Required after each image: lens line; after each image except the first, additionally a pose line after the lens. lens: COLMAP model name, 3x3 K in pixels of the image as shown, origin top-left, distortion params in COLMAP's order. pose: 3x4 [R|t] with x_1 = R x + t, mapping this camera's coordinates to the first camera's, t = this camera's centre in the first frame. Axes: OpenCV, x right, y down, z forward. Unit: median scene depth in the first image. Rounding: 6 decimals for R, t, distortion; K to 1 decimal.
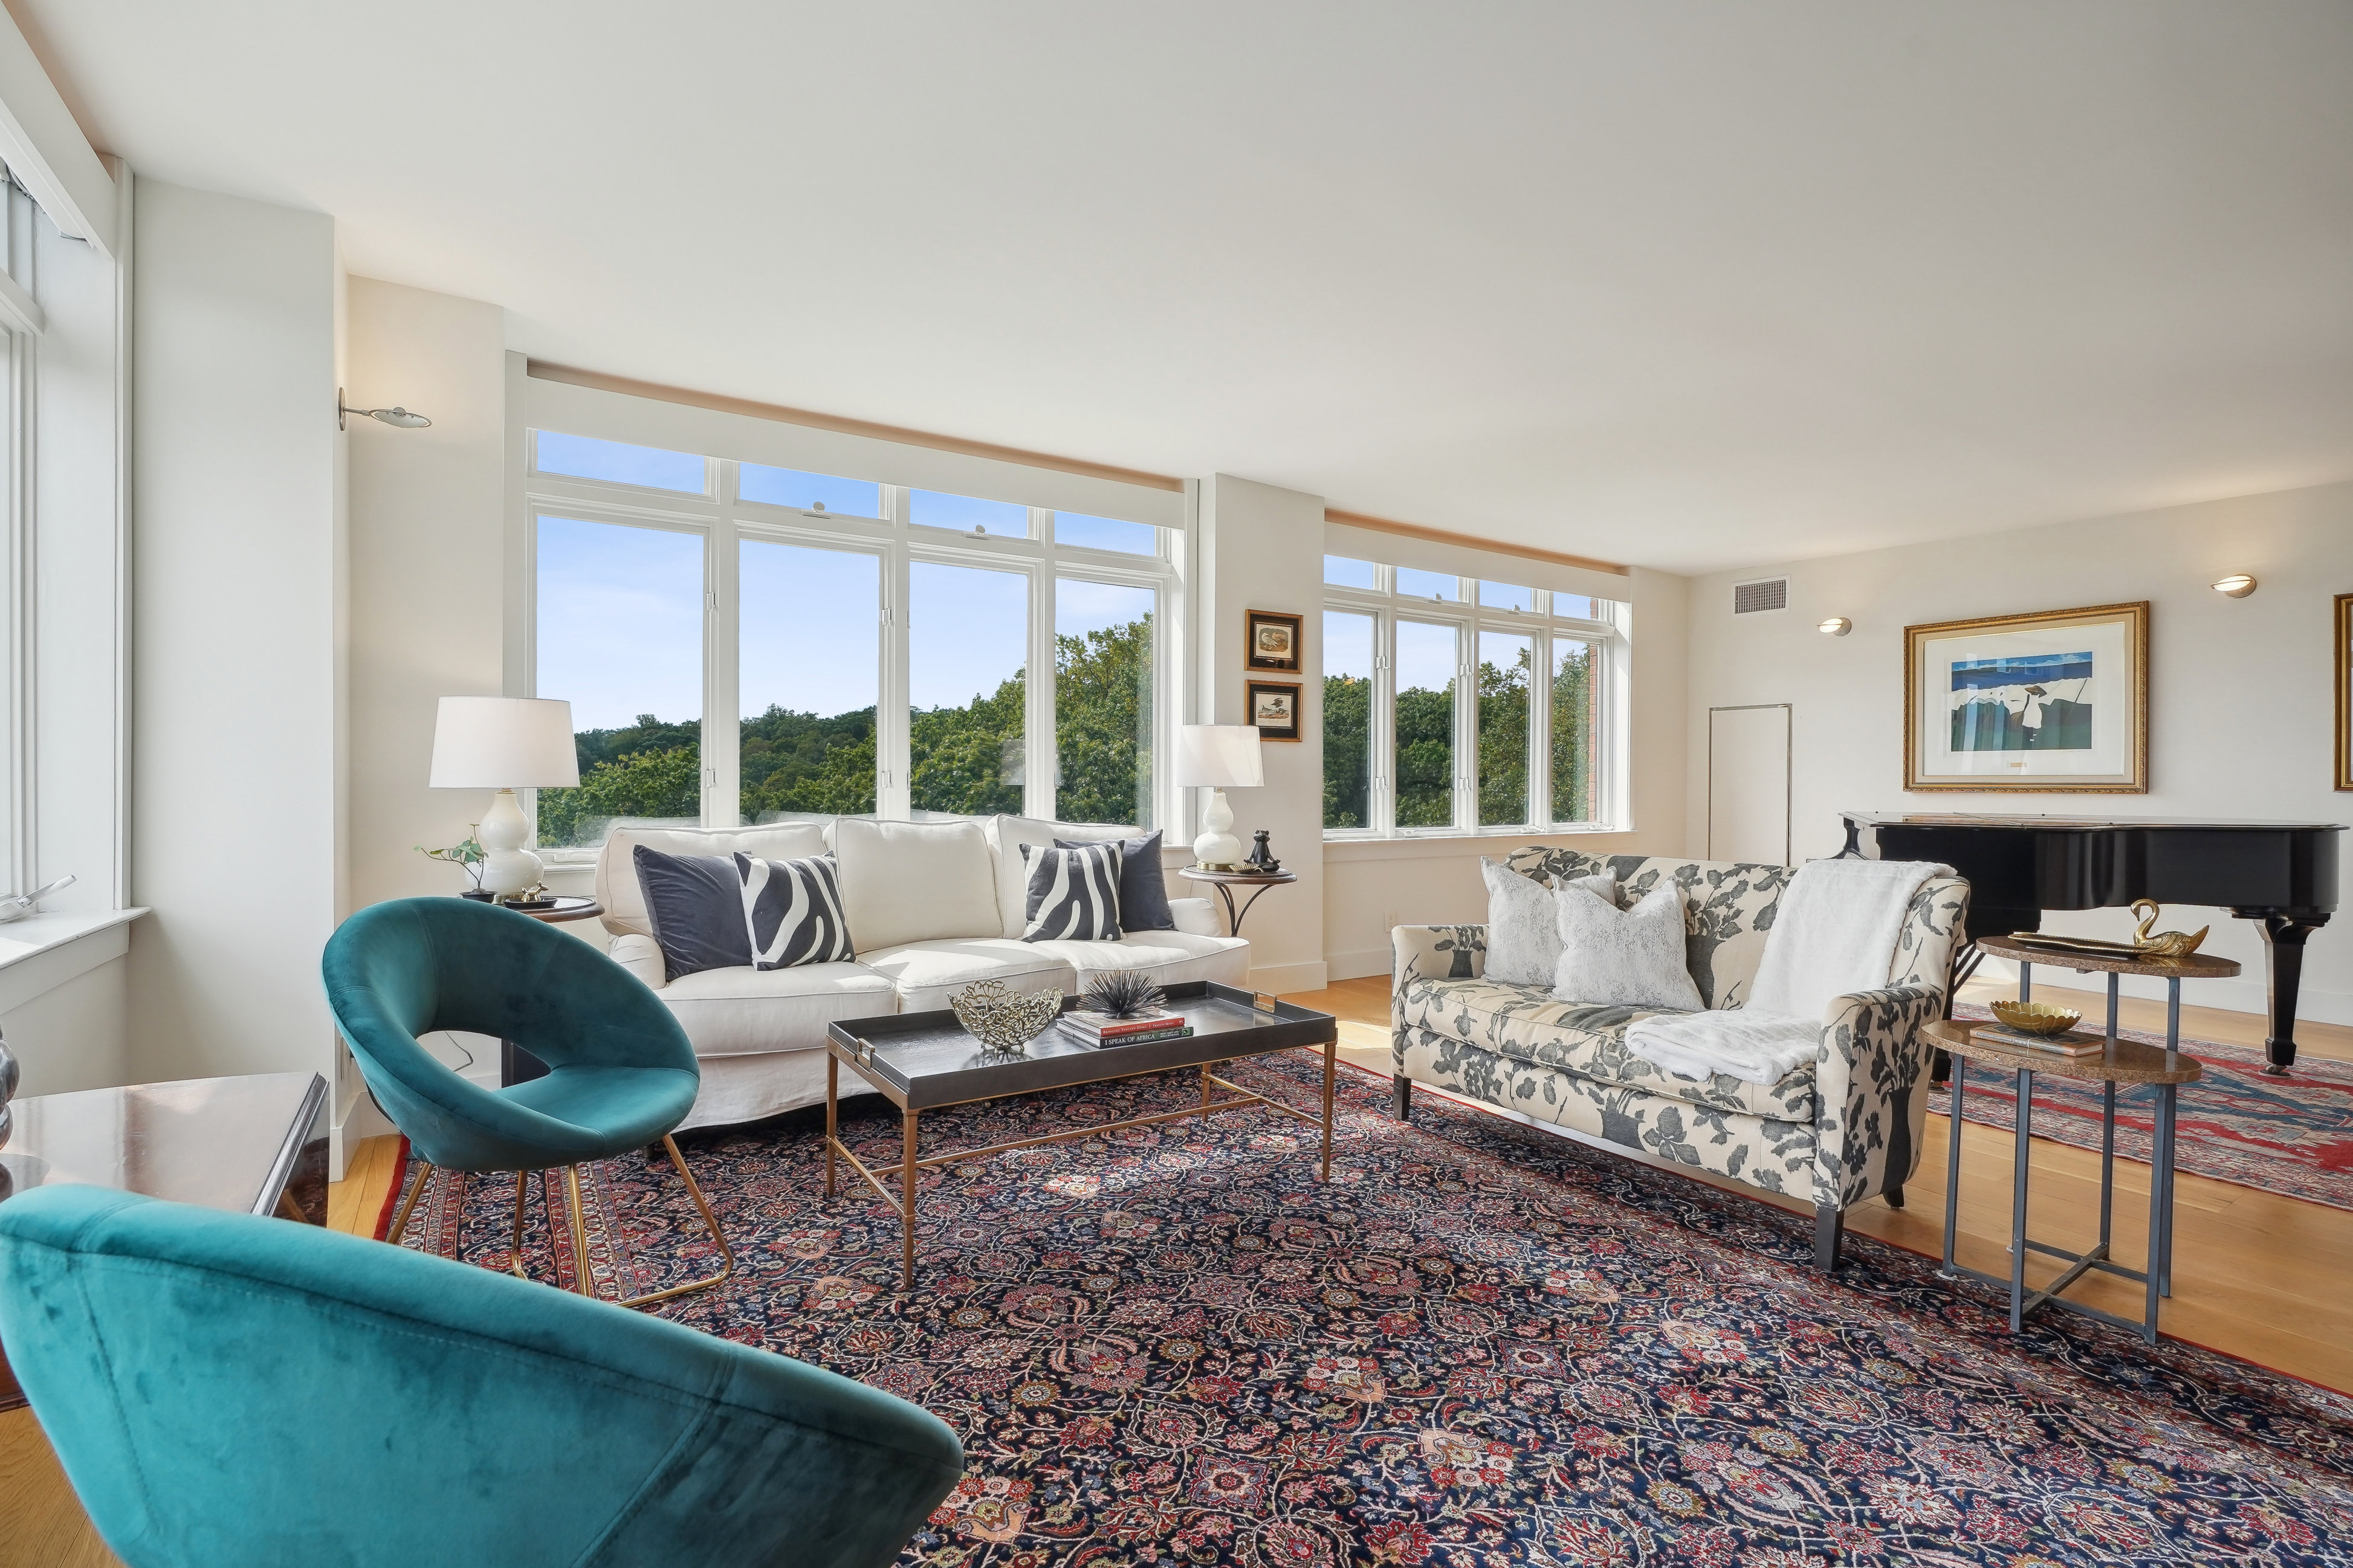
lens RADIAL K [[1088.4, 0, 1166.2], [0, 1088.4, 798.5], [0, 0, 1]] dist [-0.008173, 0.002110]
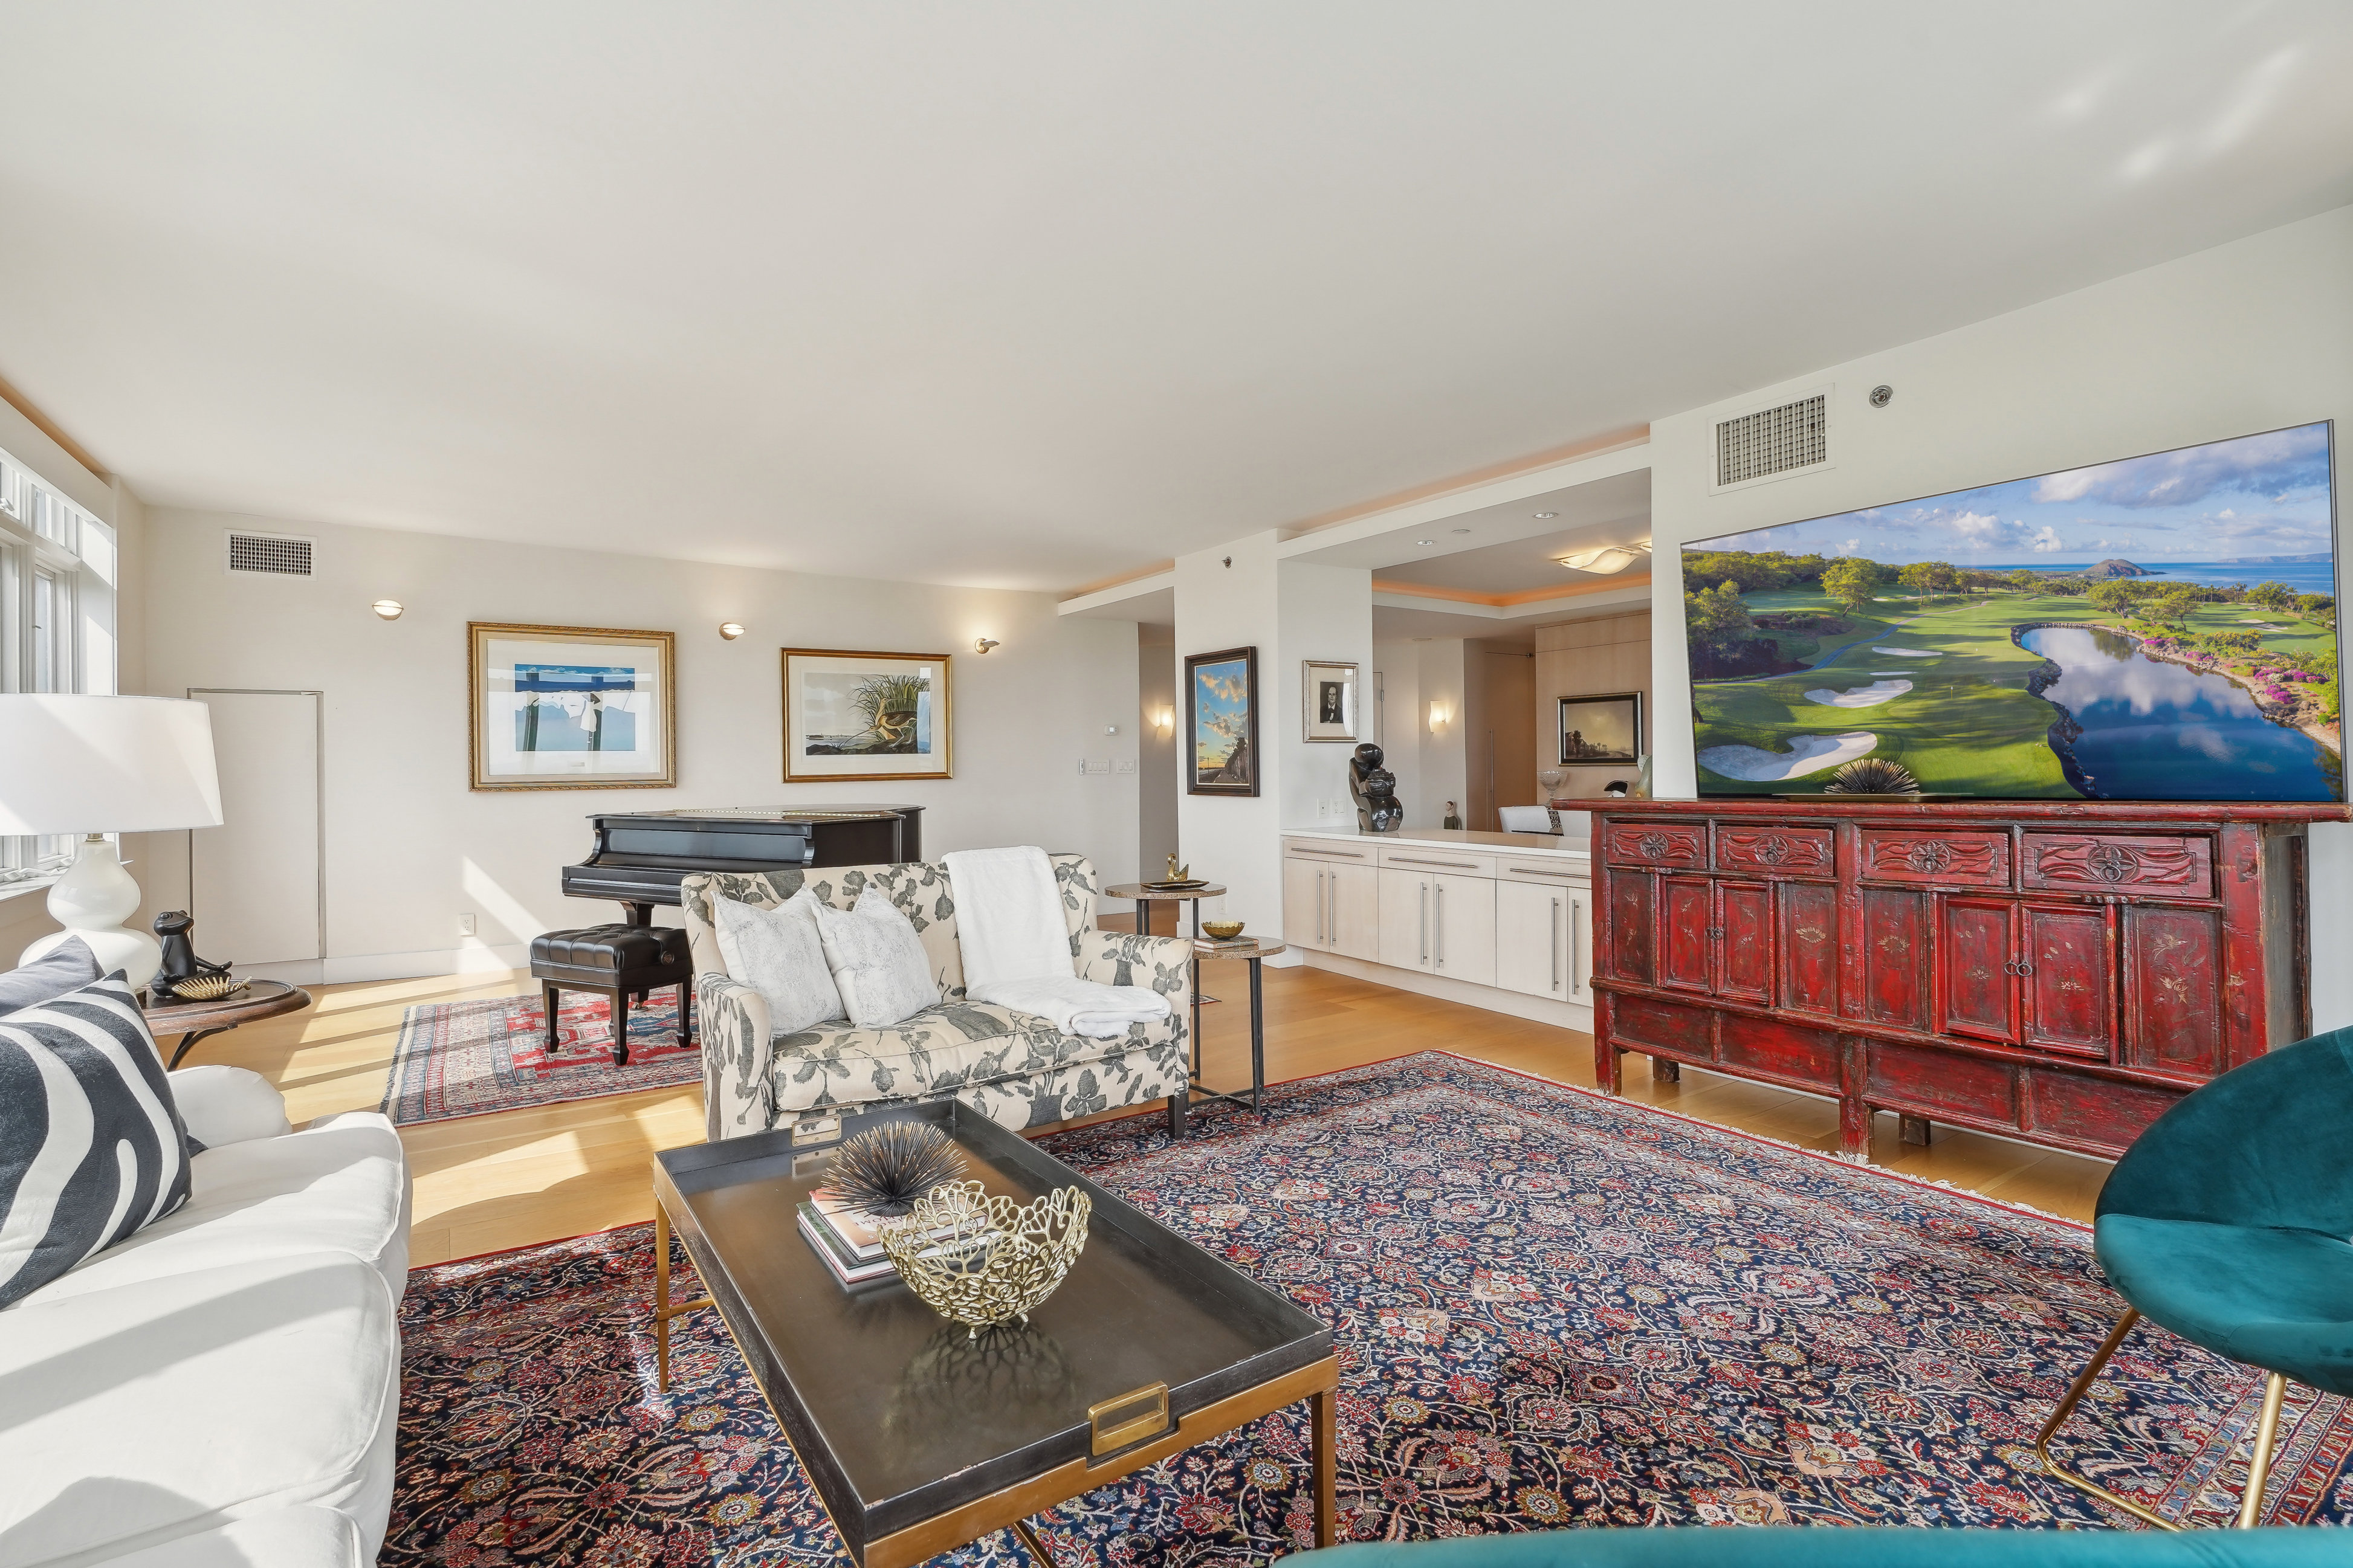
lens RADIAL K [[1088.4, 0, 1169.6], [0, 1088.4, 764.3], [0, 0, 1]] dist [-0.008173, 0.002110]
pose [[-0.024207, -0.006682, 0.999685, -0.758580], [0.025544, 0.999647, 0.007300, -0.055469], [-0.999381, 0.025713, -0.024027, 0.997270]]
